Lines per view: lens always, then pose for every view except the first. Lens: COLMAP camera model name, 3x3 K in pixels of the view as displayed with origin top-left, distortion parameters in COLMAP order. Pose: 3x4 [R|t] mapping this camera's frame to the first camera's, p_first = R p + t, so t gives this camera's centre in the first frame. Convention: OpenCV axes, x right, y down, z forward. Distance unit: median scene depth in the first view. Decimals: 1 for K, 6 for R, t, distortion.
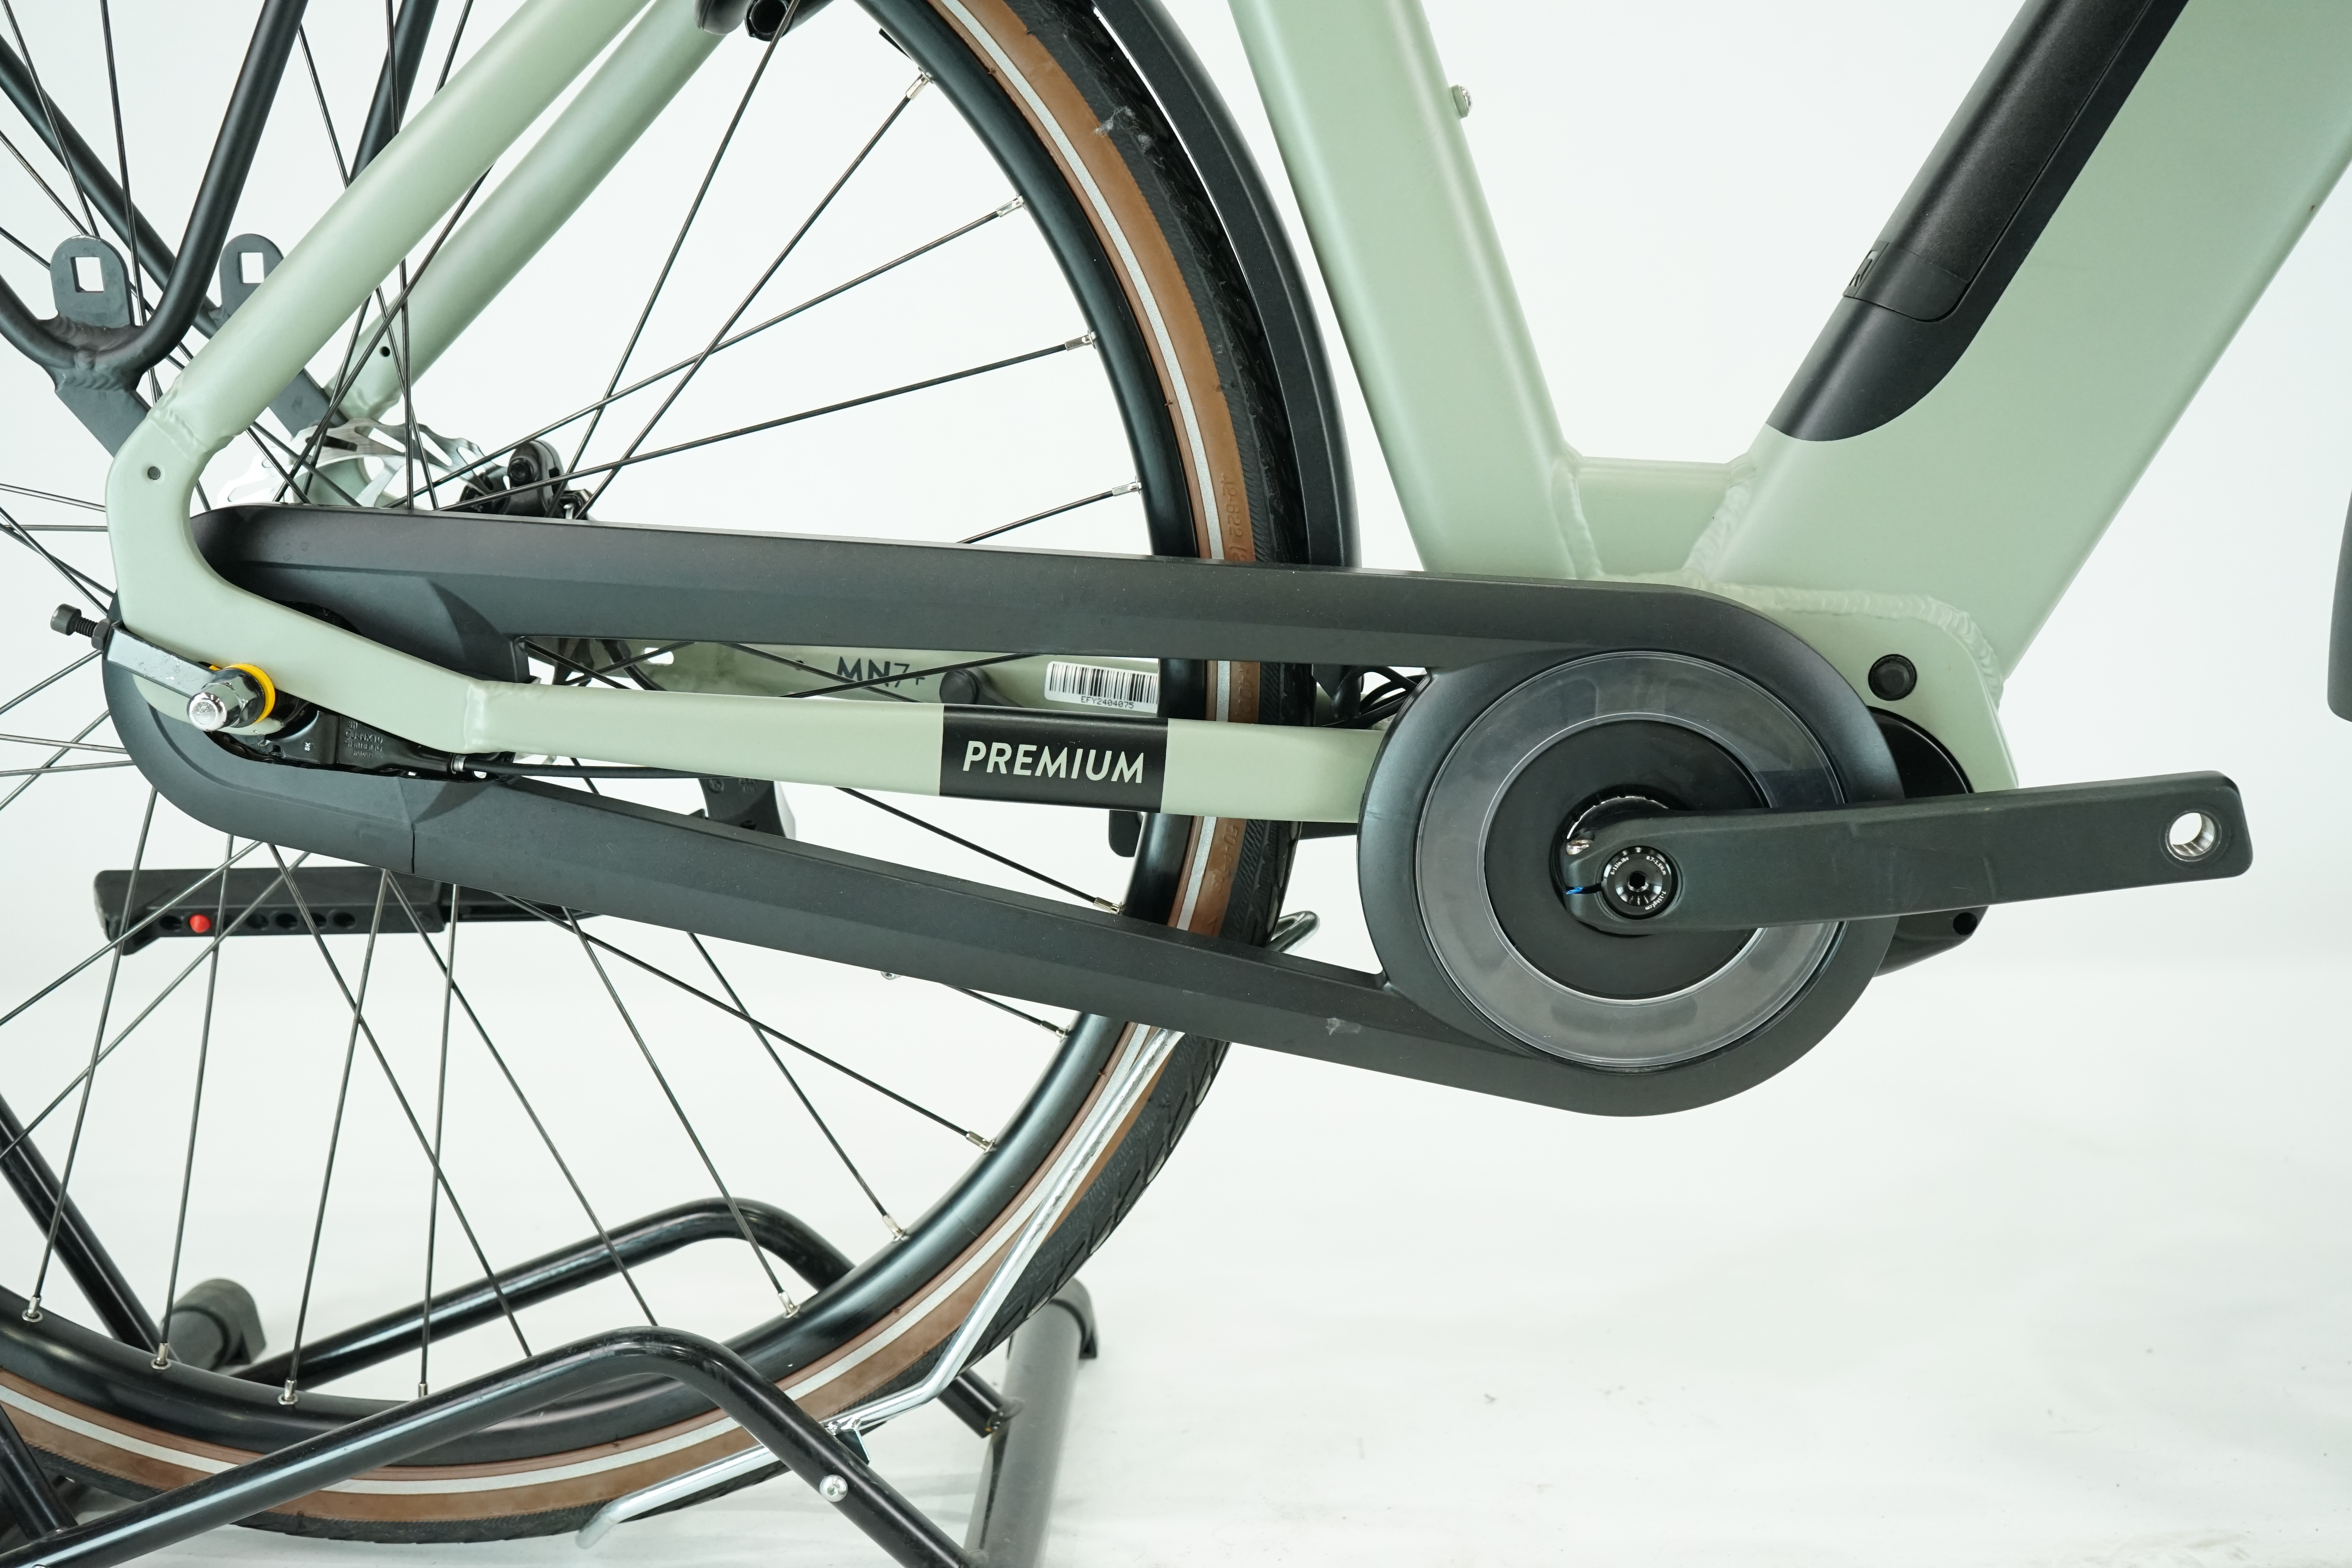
lens RADIAL K [[2439.0, 0, 1176.0], [0, 2439.0, 784.0], [0, 0, 1]] dist [-0.008971, -0.004064]
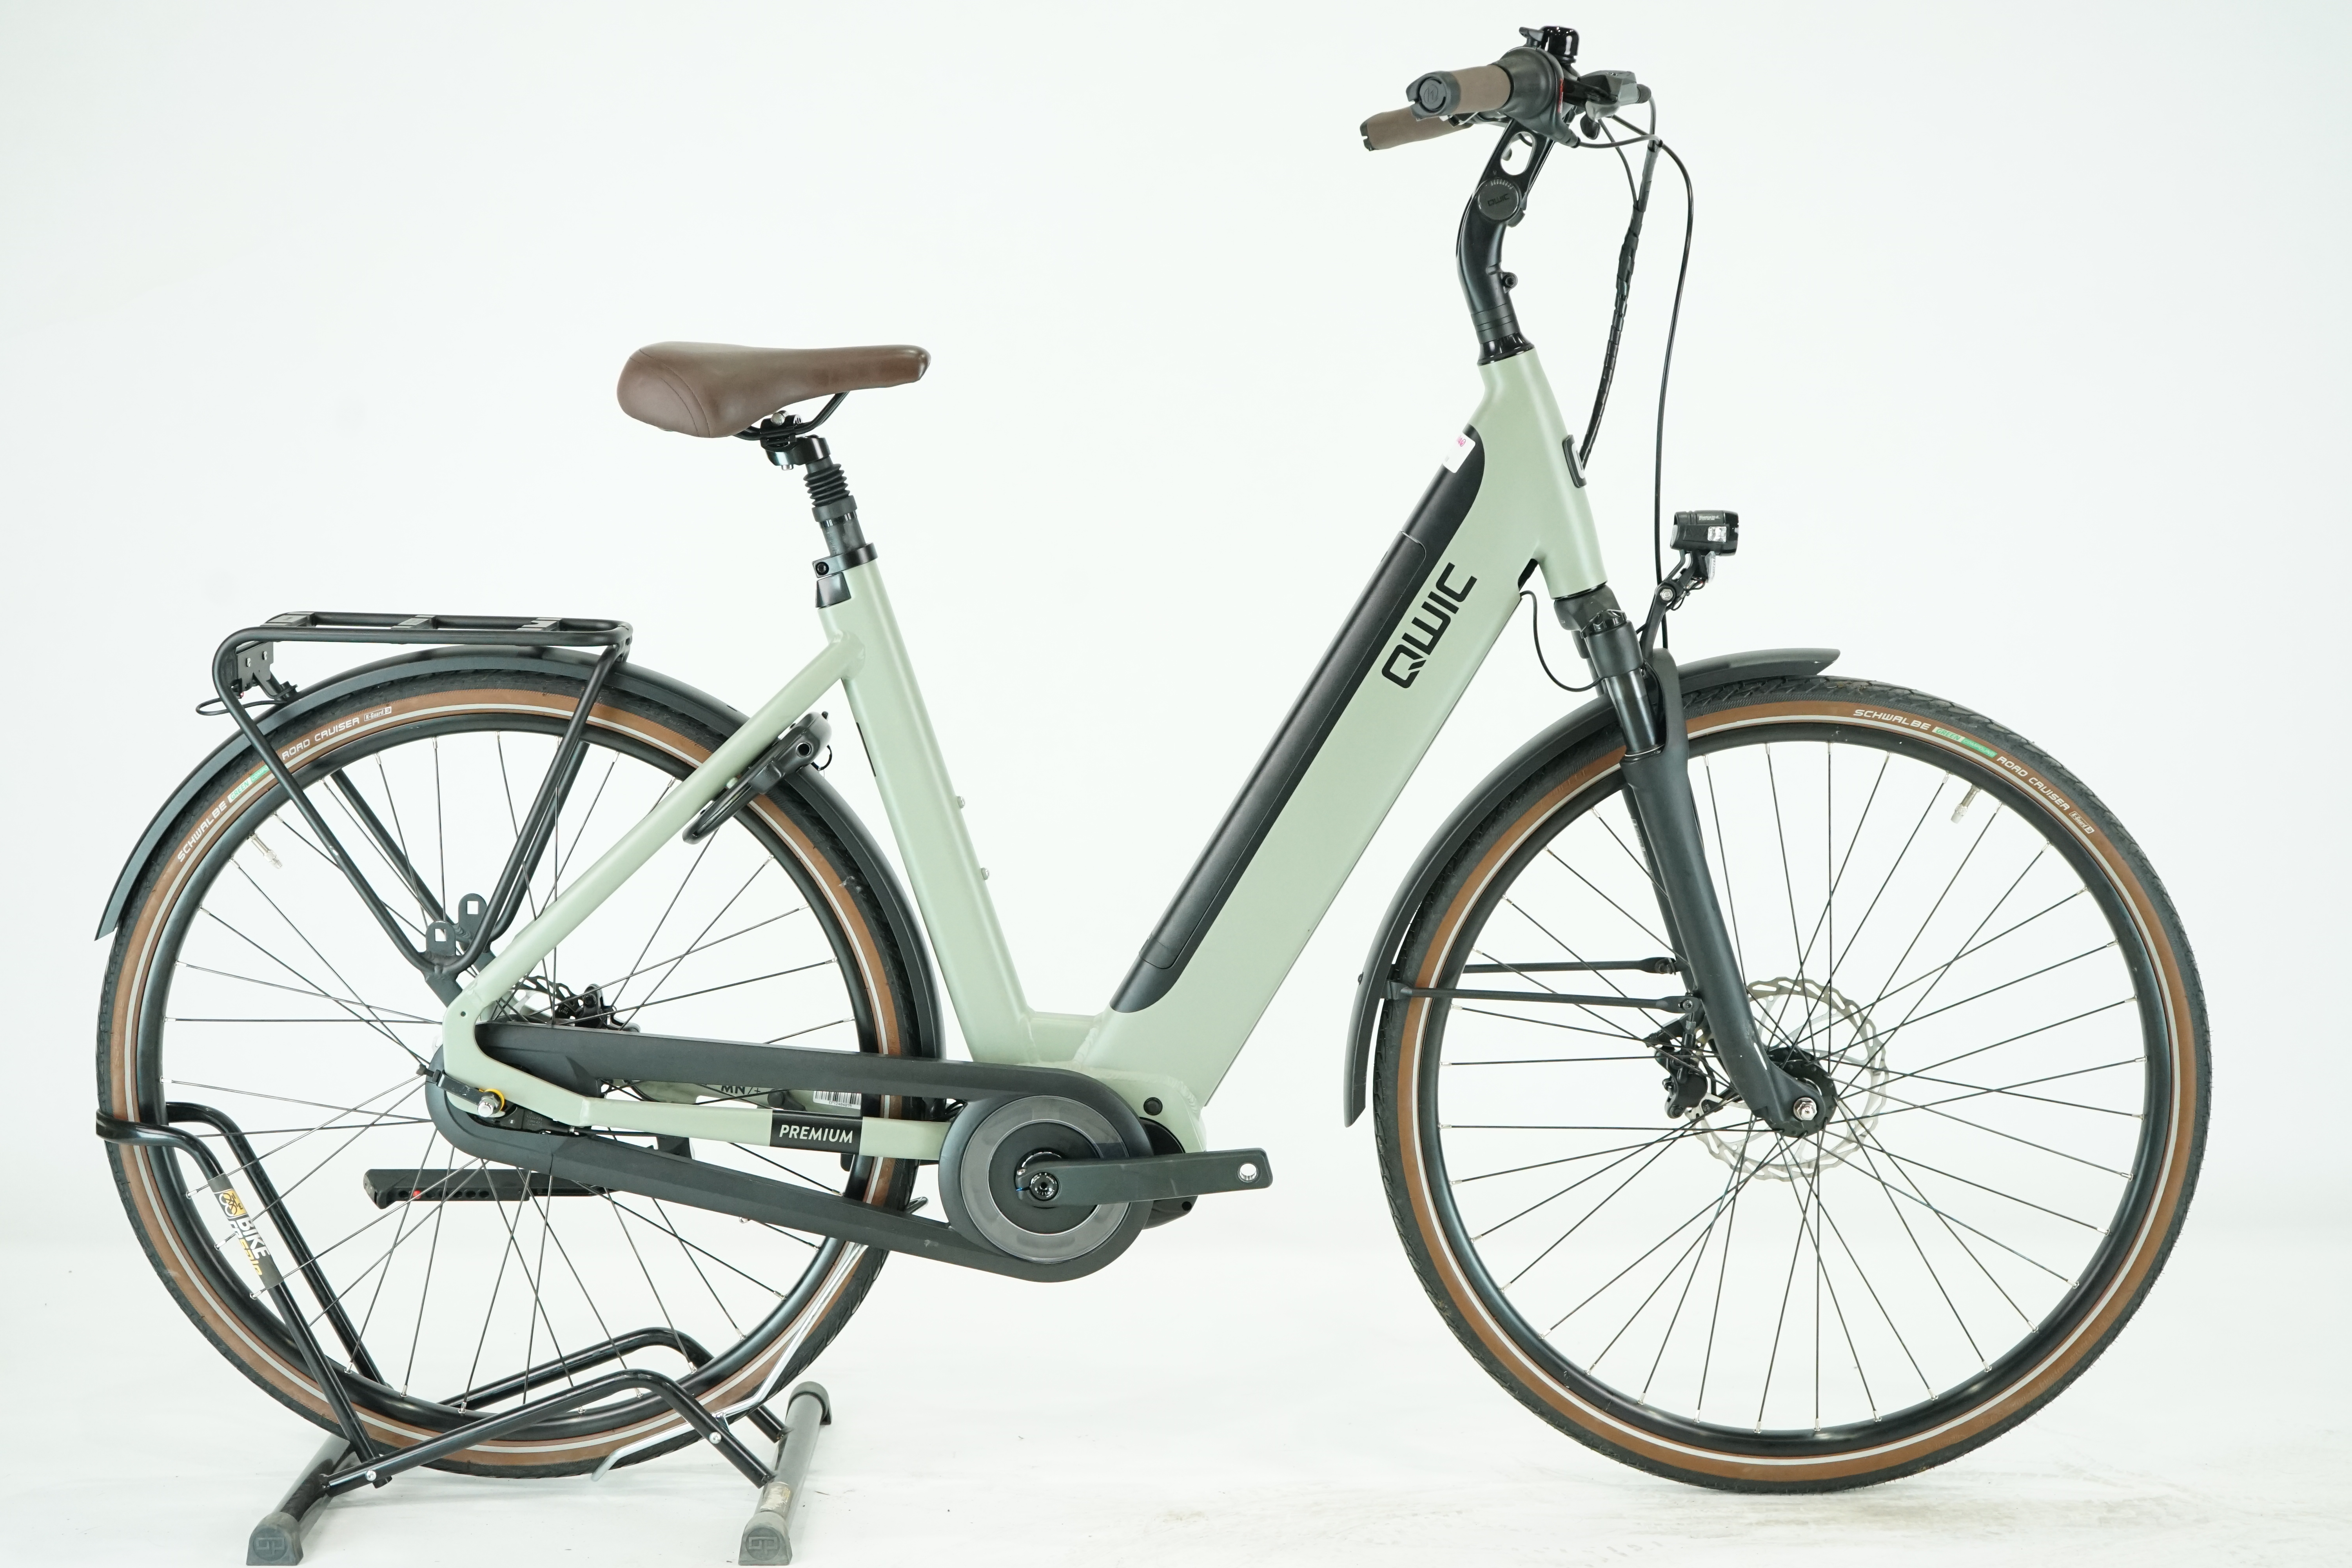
lens RADIAL K [[3604.2, 0, 1176.0], [0, 3604.2, 784.0], [0, 0, 1]] dist [-0.007262, -0.008149]
pose [[0.998604, 0.022967, 0.047558, 0.130355], [-0.019263, 0.996851, -0.076925, -0.087009], [-0.049175, 0.075901, 0.995902, -2.645703]]
